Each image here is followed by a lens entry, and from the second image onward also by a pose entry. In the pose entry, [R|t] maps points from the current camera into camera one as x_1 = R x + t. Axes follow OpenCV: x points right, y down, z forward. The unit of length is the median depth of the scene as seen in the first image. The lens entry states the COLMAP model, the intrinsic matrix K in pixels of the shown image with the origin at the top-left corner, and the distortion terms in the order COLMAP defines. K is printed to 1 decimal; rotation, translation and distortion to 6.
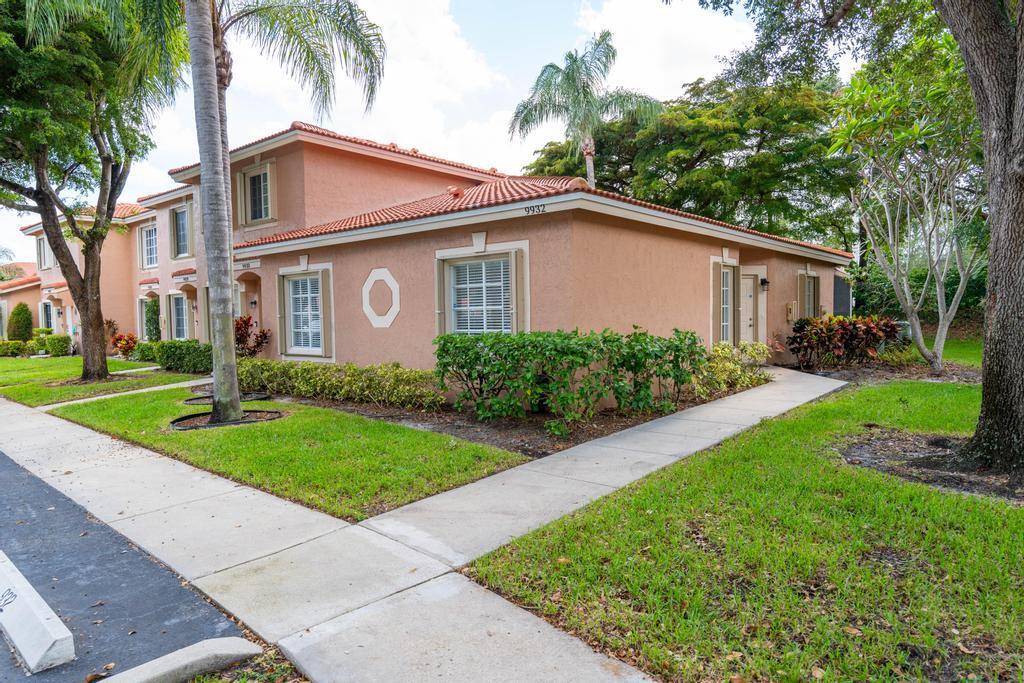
lens RADIAL K [[641.9, 0, 512.0], [0, 641.9, 341.5], [0, 0, 1]] dist [-0.002700, 0.002252]
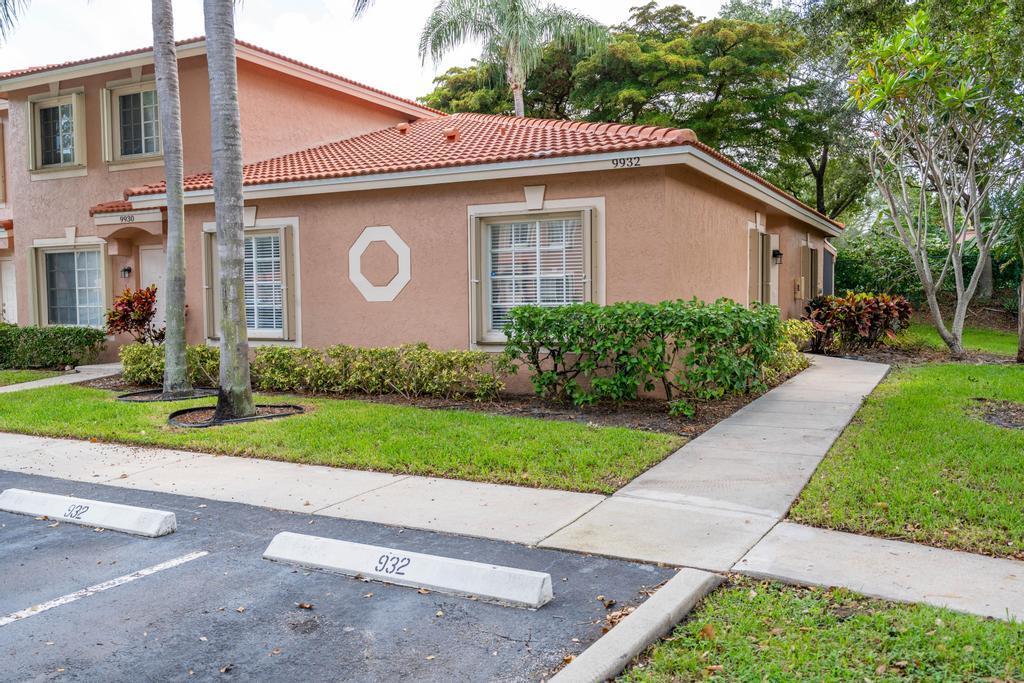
lens RADIAL K [[880.6, 0, 512.0], [0, 880.6, 341.5], [0, 0, 1]] dist [0.004335, 0.002322]
pose [[0.973690, -0.004971, 0.227821, -0.288195], [0.003661, 0.999974, 0.006172, 0.021400], [-0.227846, -0.005176, 0.973683, -0.093710]]
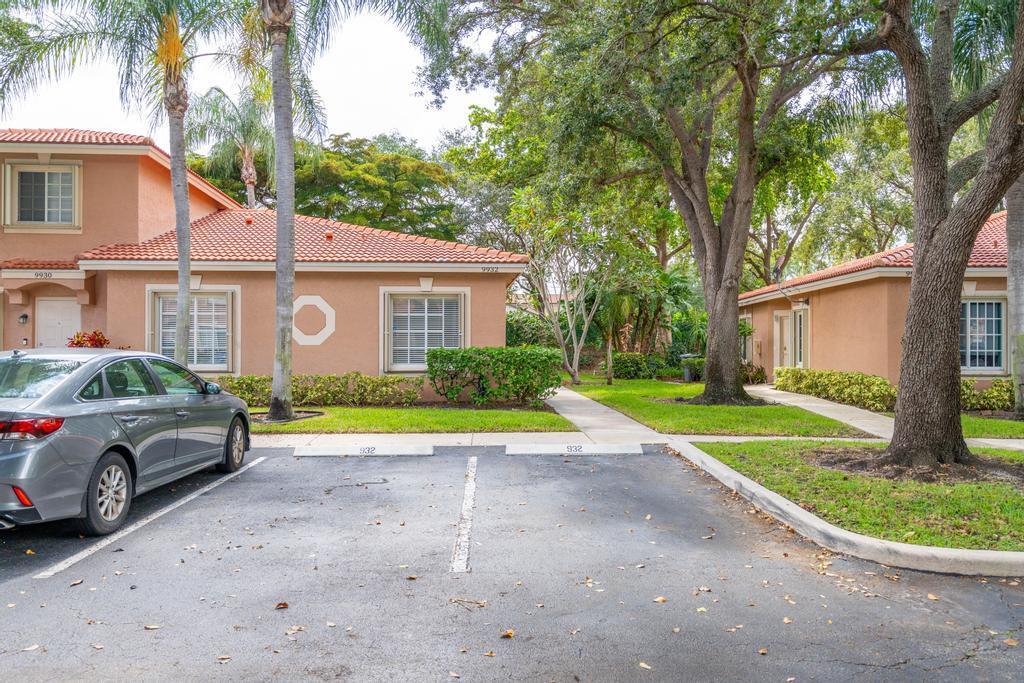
lens RADIAL K [[764.8, 0, 512.0], [0, 764.8, 341.5], [0, 0, 1]] dist [0.000369, 0.001621]
pose [[0.709301, 0.025968, 0.704427, -0.920922], [0.015448, 0.998509, -0.052364, 0.050729], [-0.704736, 0.048023, 0.707842, -0.260672]]
